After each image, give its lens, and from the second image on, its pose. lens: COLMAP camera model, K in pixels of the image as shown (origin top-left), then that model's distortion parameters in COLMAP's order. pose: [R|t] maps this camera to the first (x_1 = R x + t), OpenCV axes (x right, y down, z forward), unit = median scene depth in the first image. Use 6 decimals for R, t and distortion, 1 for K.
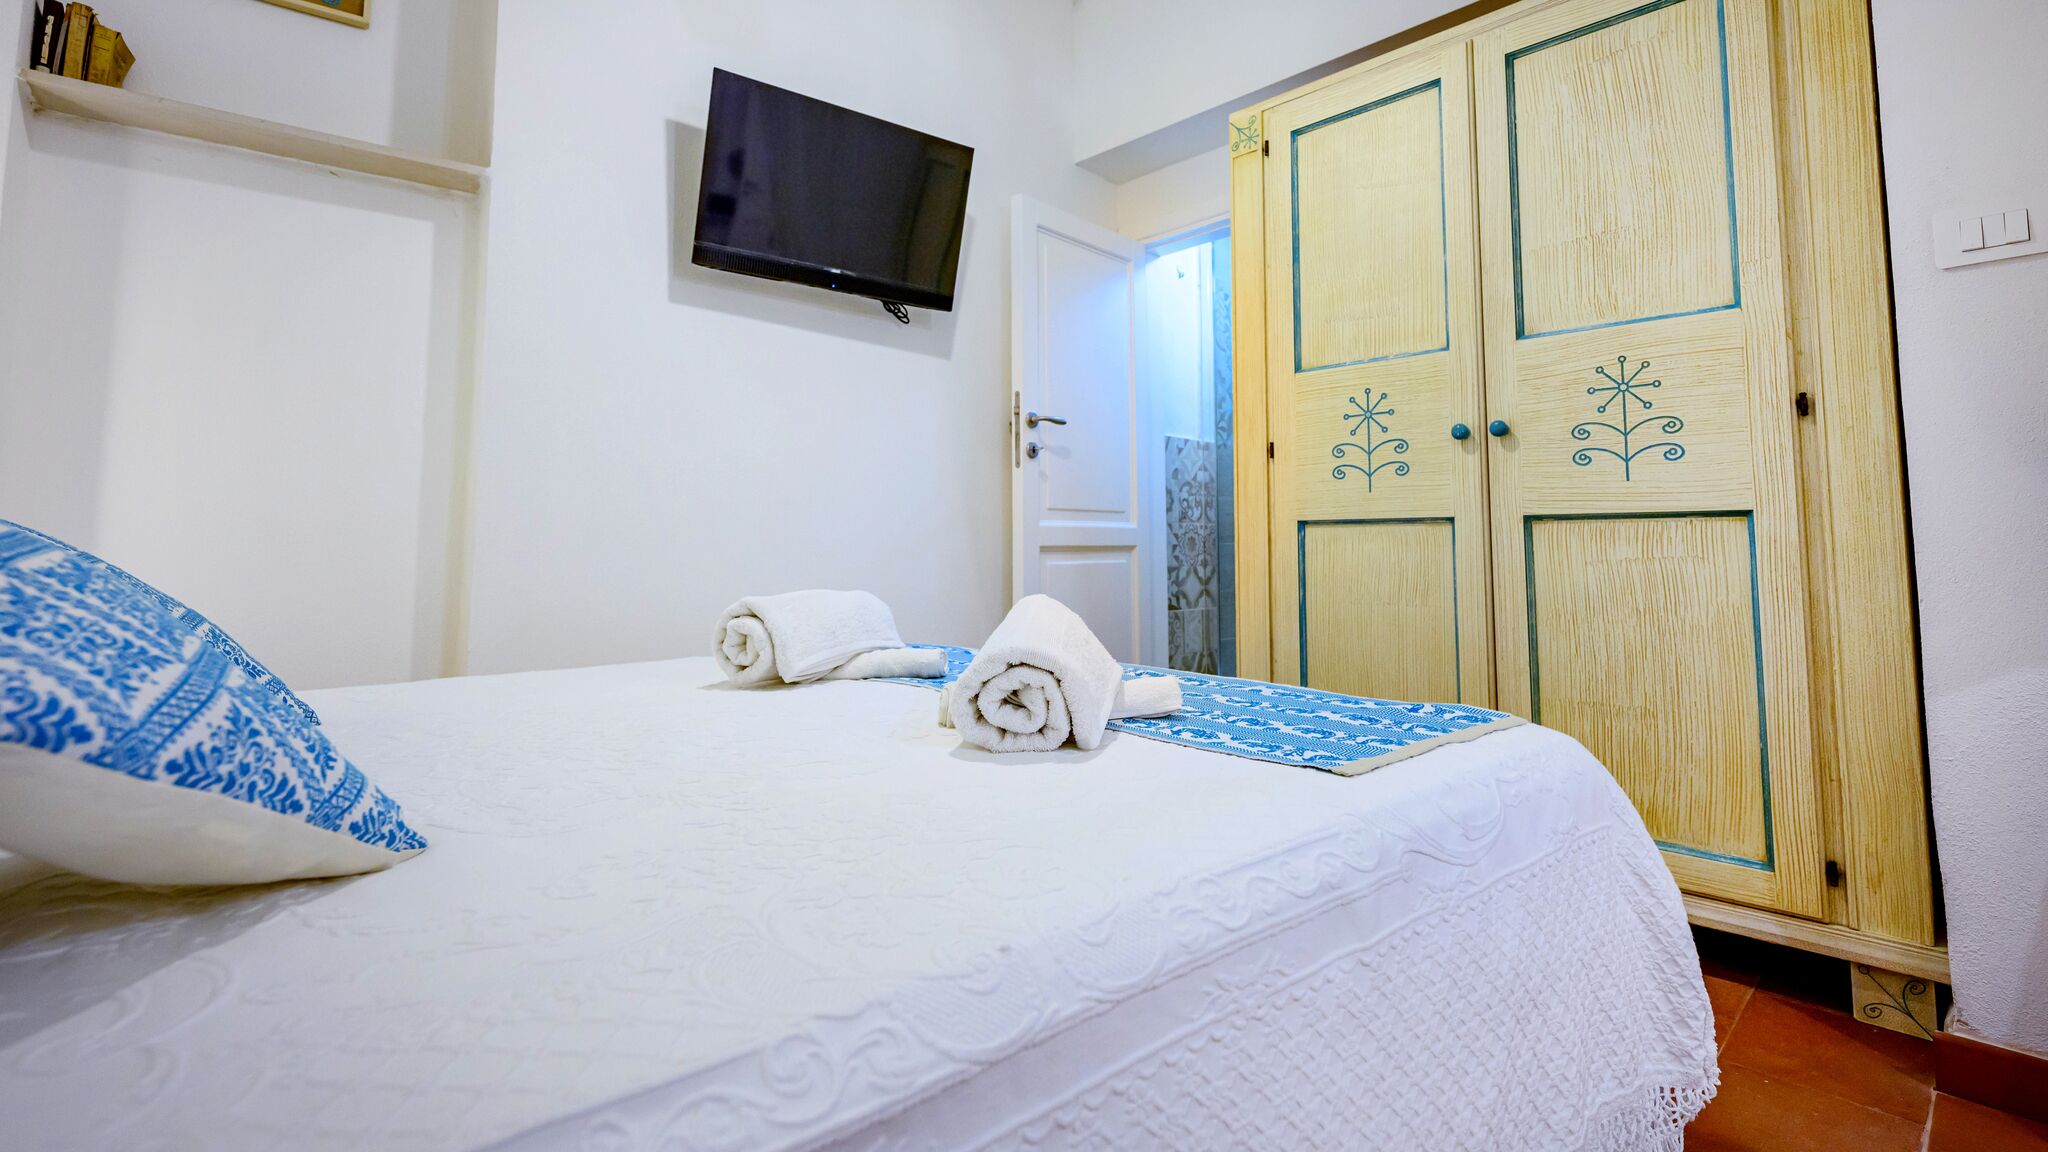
lens RADIAL K [[941.3, 0, 1052.0], [0, 941.3, 469.9], [0, 0, 1]] dist [0.000500, -0.001866]
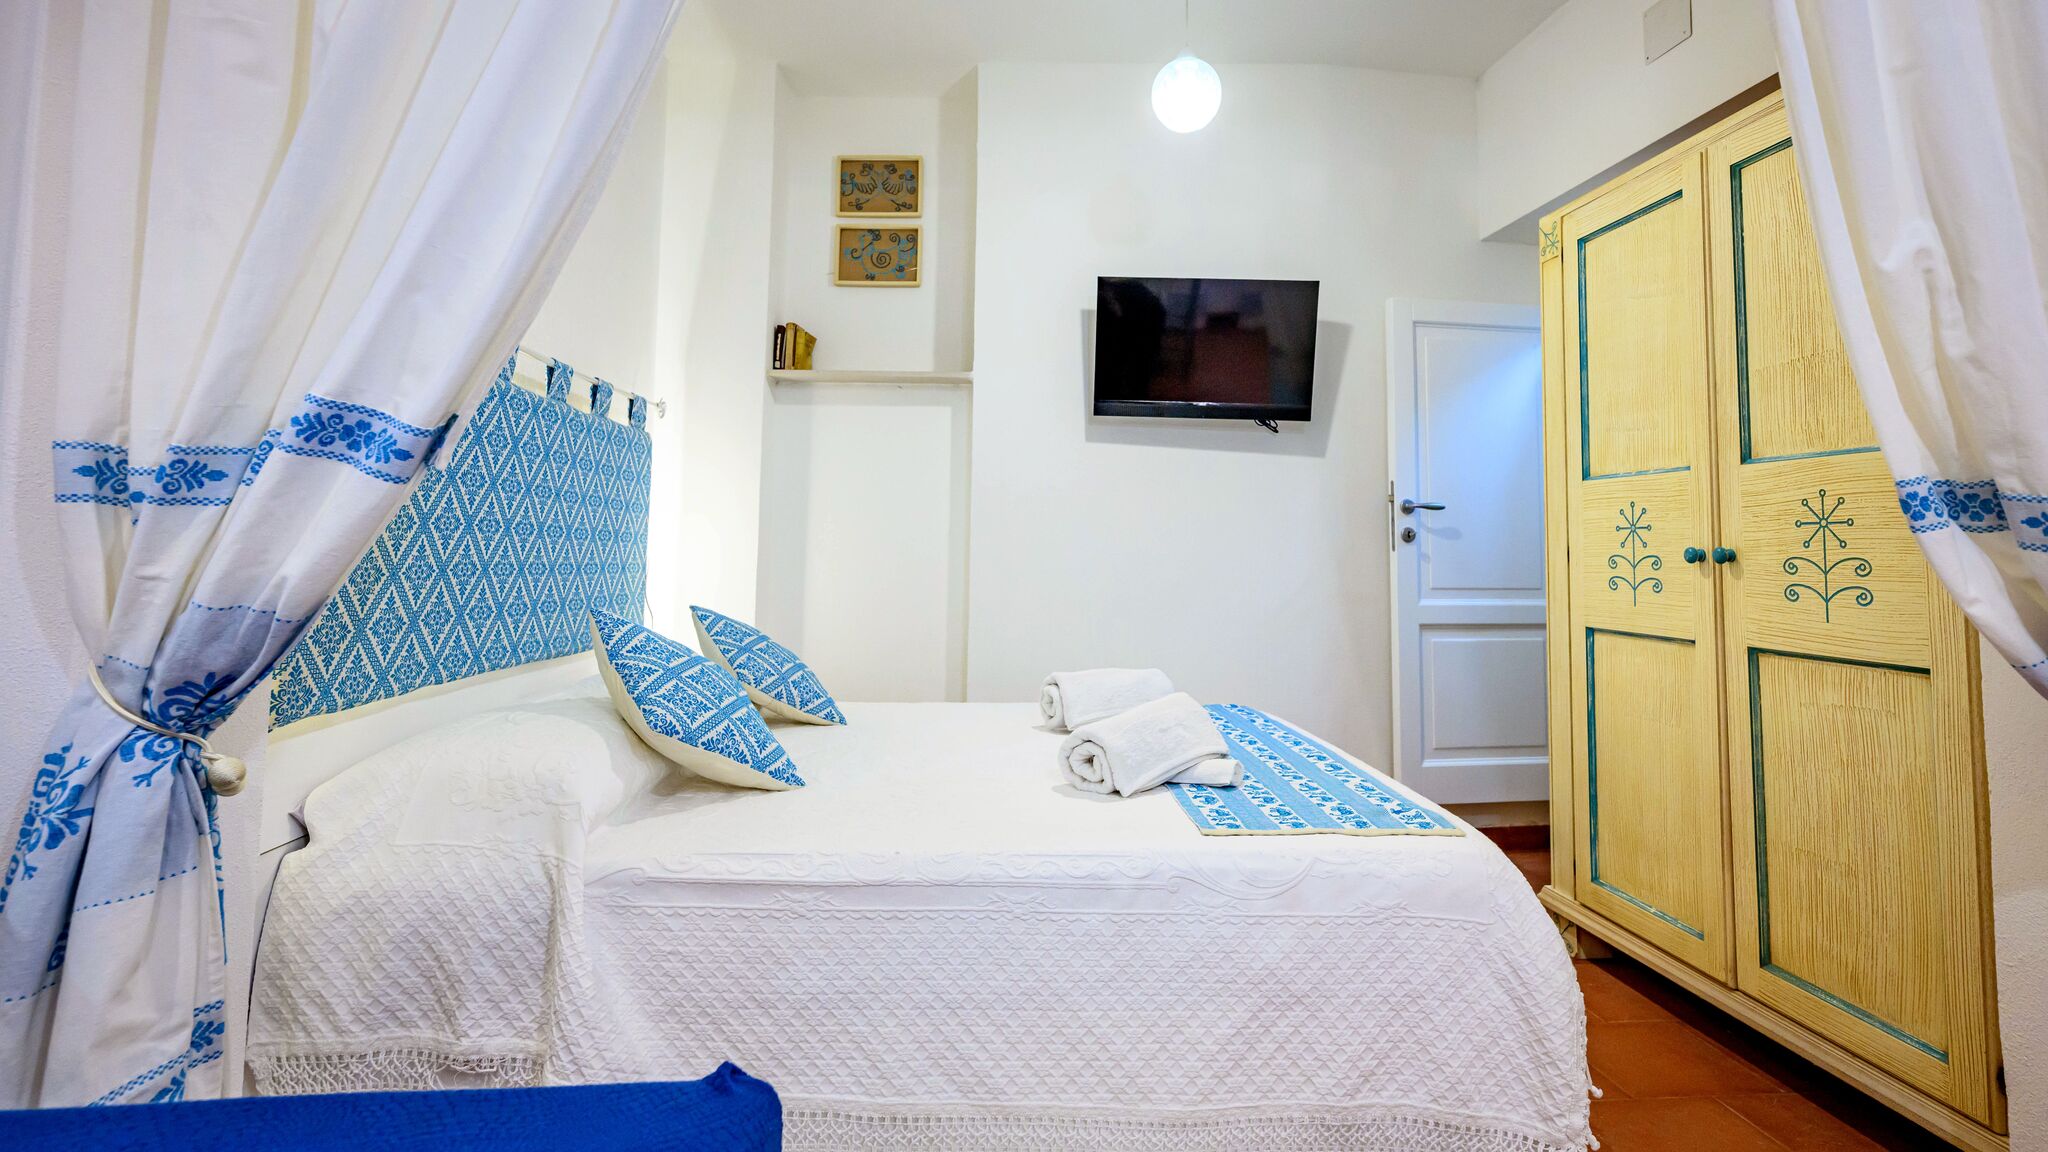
lens RADIAL K [[1024.0, 0, 1042.1], [0, 1024.0, 474.9], [0, 0, 1]] dist [-0.002726, 0.001737]
pose [[0.779787, -0.033548, -0.625146, 0.608331], [0.036290, 0.999306, -0.008360, -0.148650], [0.624992, -0.016168, 0.780463, -0.281476]]
